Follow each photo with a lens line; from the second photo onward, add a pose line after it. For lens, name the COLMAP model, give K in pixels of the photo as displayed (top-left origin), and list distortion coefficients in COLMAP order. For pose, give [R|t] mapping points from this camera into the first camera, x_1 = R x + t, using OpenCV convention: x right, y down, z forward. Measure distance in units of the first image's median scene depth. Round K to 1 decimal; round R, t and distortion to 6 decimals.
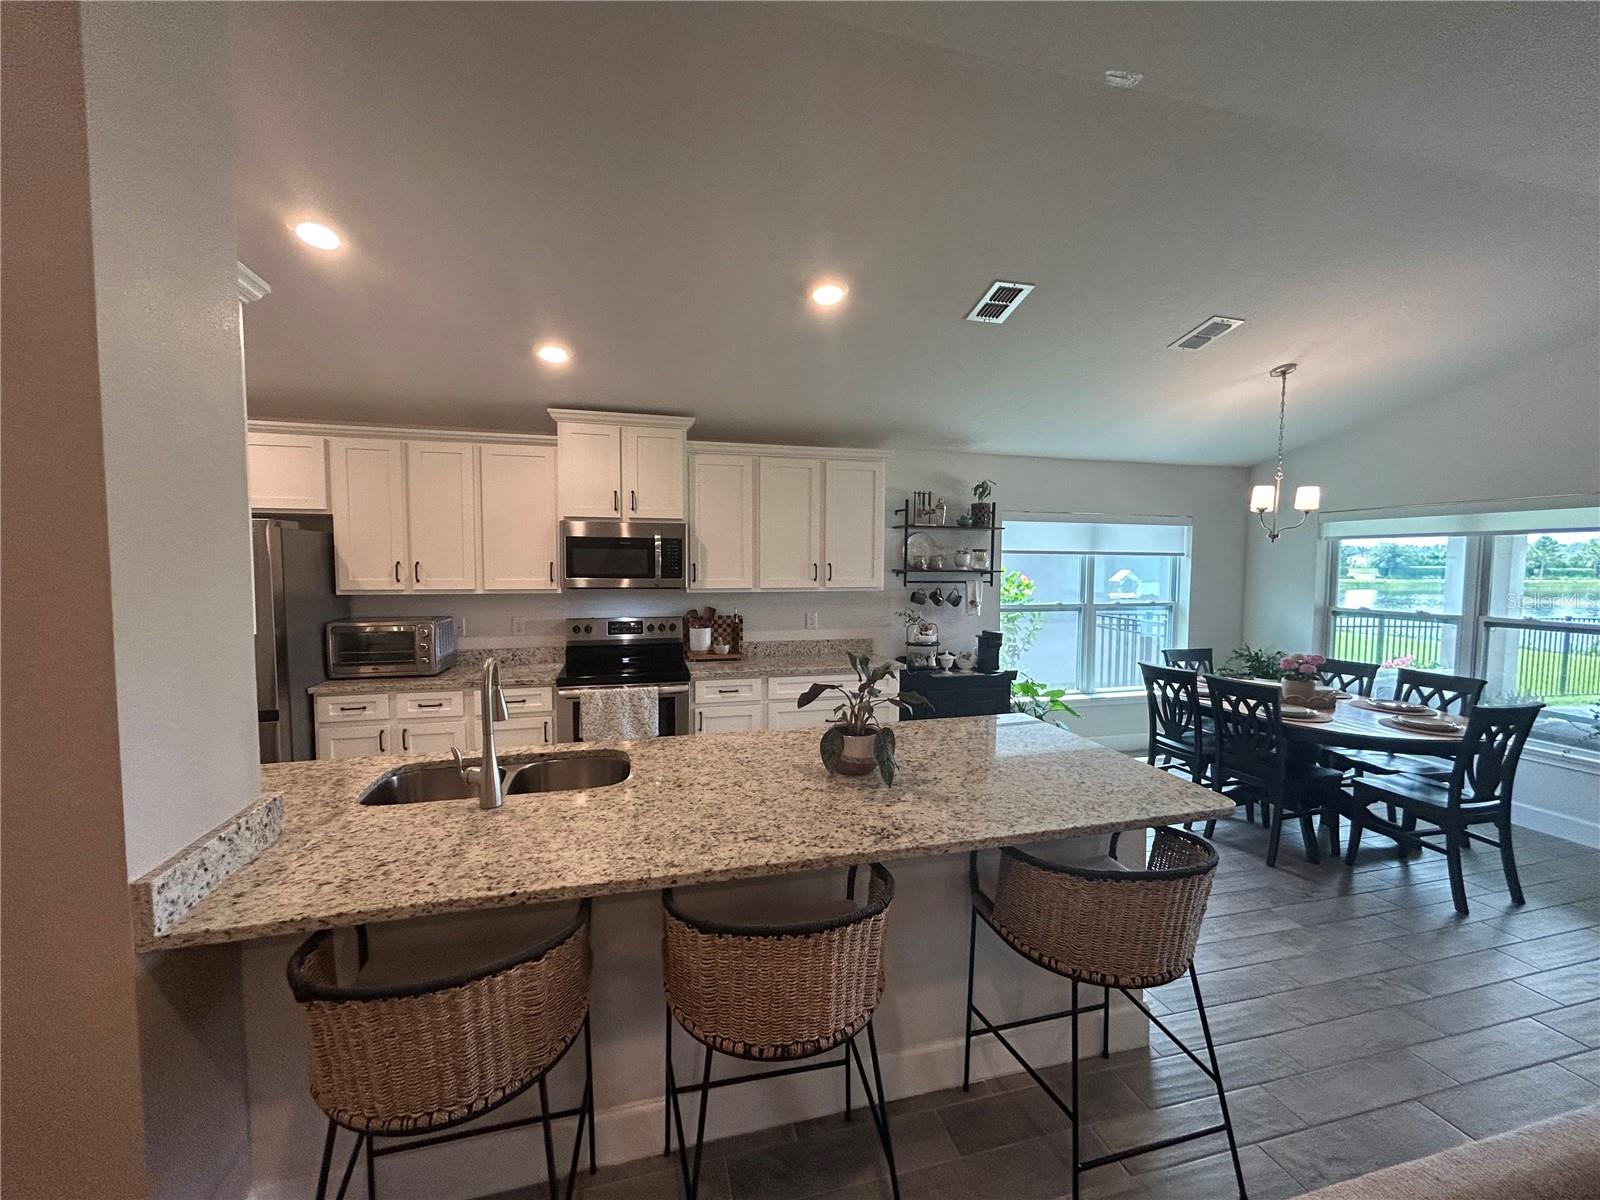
lens RADIAL K [[645.1, 0, 794.5], [0, 645.1, 596.6], [0, 0, 1]] dist [-0.002115, -0.000103]
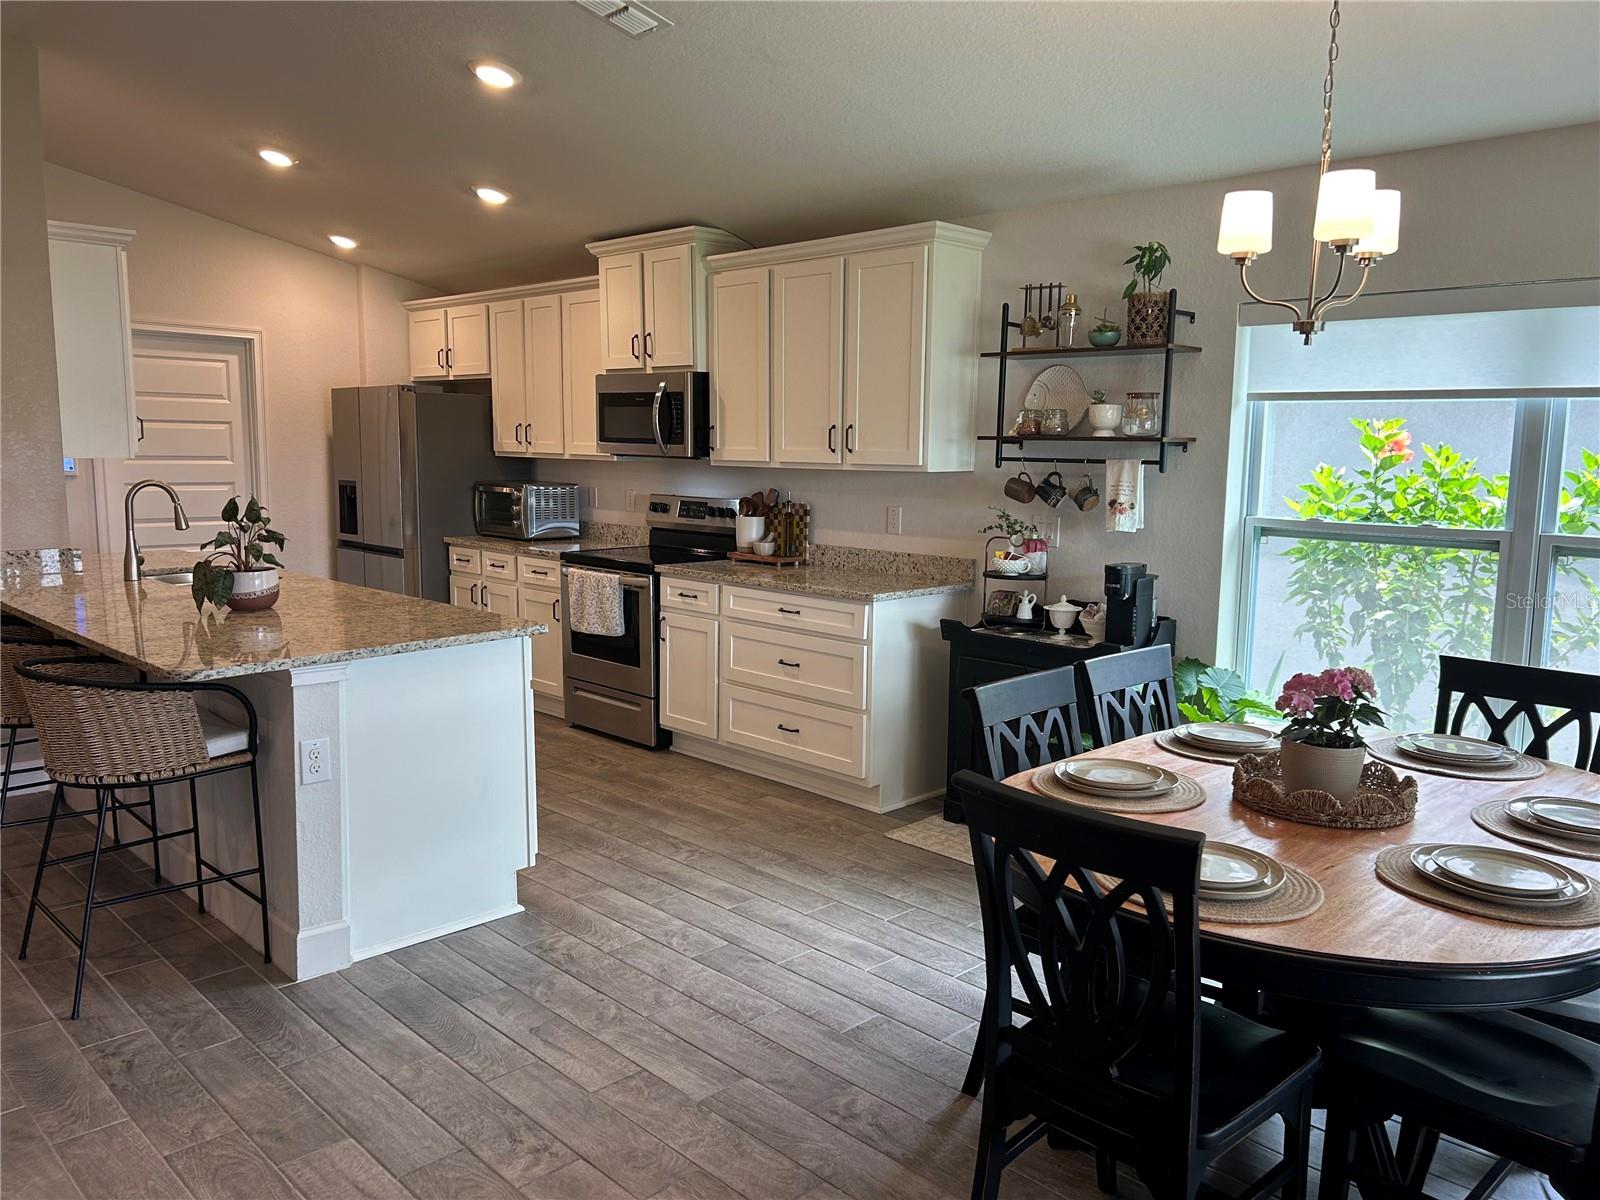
lens RADIAL K [[1202.8, 0, 802.9], [0, 1202.8, 624.1], [0, 0, 1]] dist [0.040162, -0.035697]
pose [[0.499328, 0.132176, -0.856272, 1.062952], [-0.057832, 0.991175, 0.119276, 0.004241], [0.864481, -0.010038, 0.502566, 0.373095]]
